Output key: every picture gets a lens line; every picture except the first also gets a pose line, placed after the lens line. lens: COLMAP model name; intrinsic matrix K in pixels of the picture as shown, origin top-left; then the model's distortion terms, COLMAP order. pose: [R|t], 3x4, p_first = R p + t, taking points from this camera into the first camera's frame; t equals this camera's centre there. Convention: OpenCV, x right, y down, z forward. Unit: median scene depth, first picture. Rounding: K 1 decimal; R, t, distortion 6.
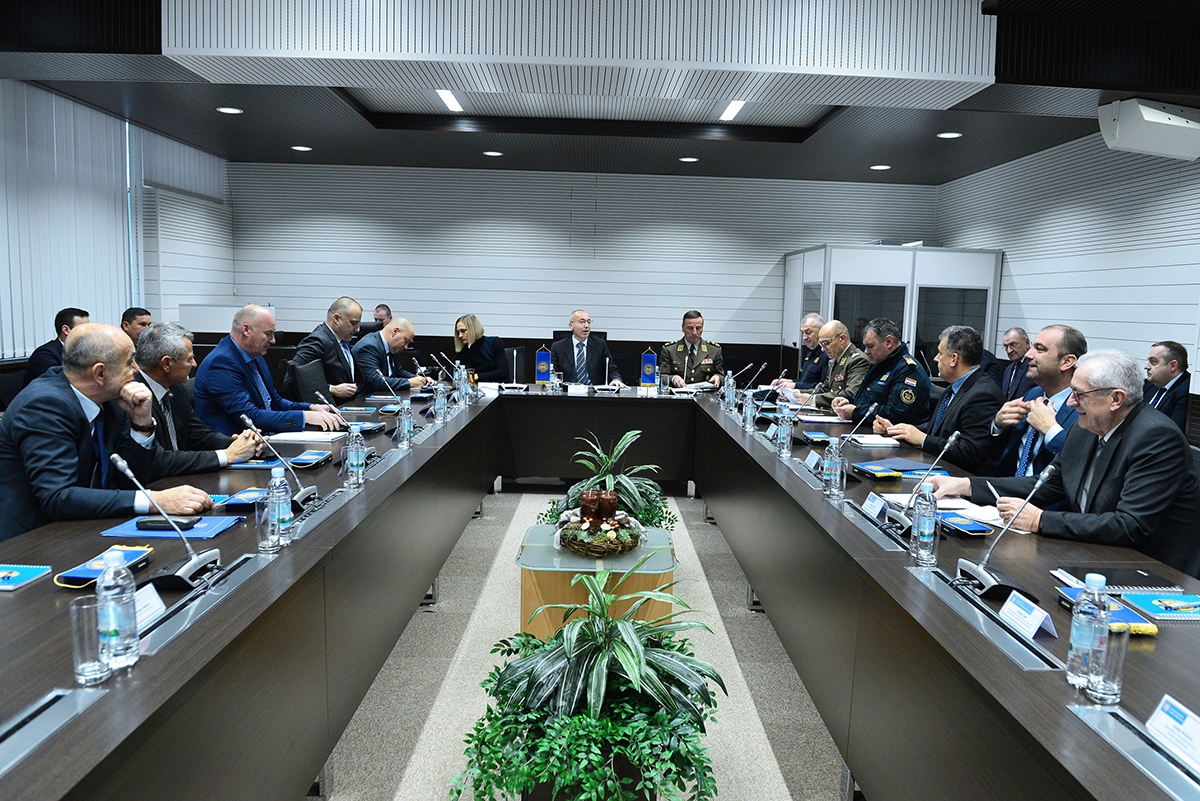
lens RADIAL K [[880.2, 0, 598.5], [0, 880.2, 408.4], [0, 0, 1]] dist [-0.063161, 0.000245]
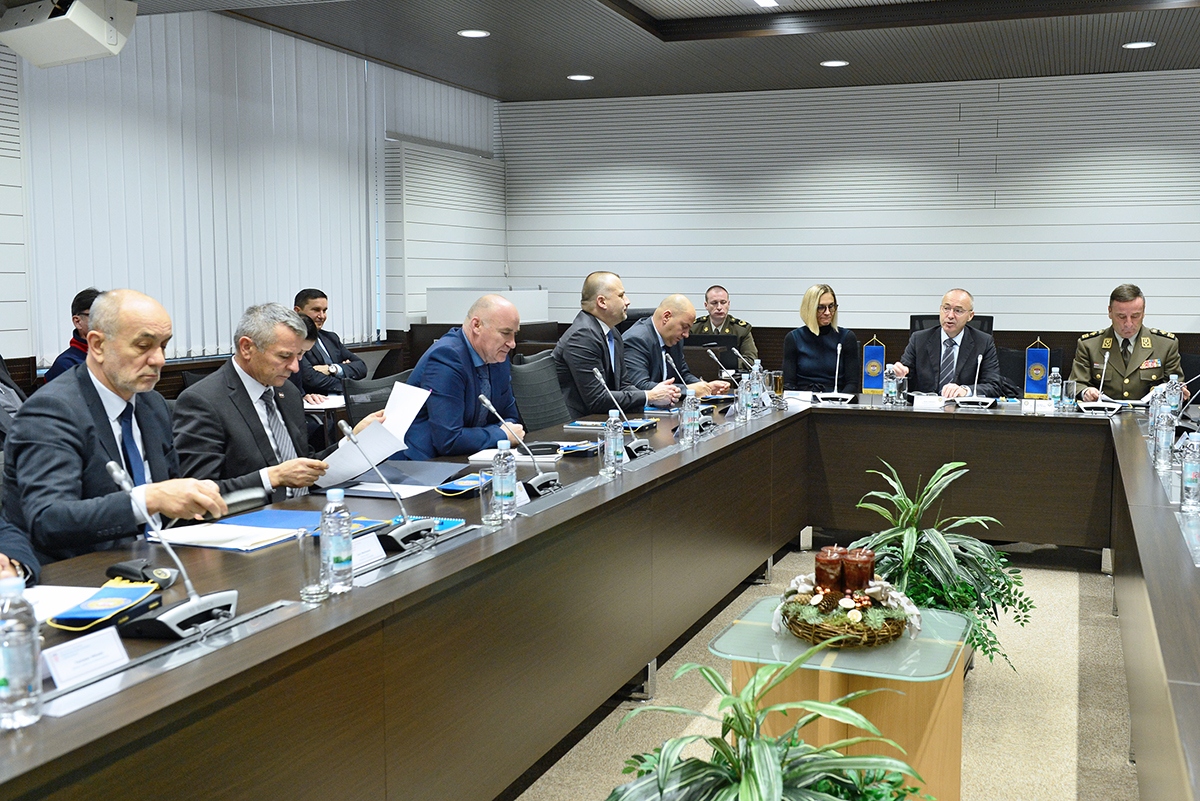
lens RADIAL K [[1238.0, 0, 609.3], [0, 1238.0, 389.0], [0, 0, 1]] dist [0.002985, 0.000000]
pose [[0.930096, 0.007350, -0.367243, 0.096448], [-0.020974, 0.999231, -0.033119, 0.004759], [0.366717, 0.038506, 0.929535, 0.035243]]
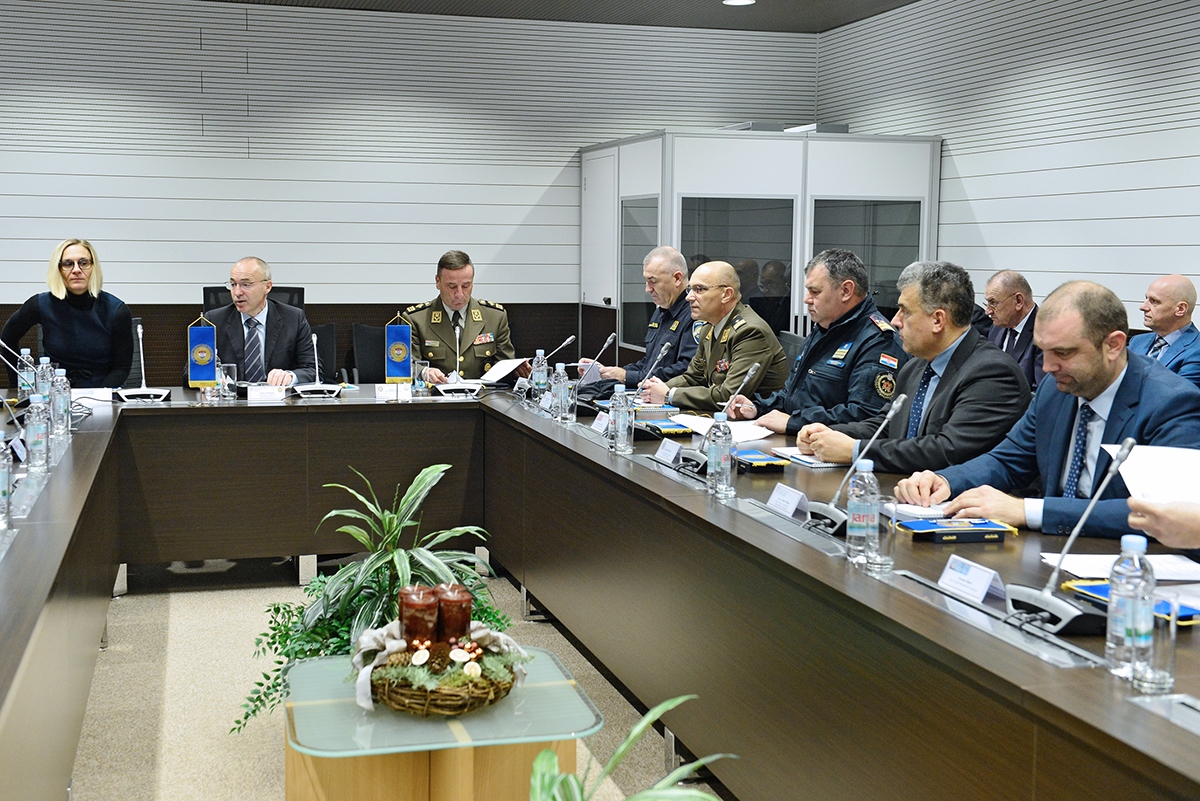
lens RADIAL K [[1454.4, 0, 553.6], [0, 1454.4, 386.3], [0, 0, 1]] dist [0.089169, 0.000000]
pose [[0.967277, -0.042729, 0.250100, -0.077738], [0.047776, 0.998758, -0.014141, -0.004886], [-0.249185, 0.025627, 0.968117, 0.078236]]
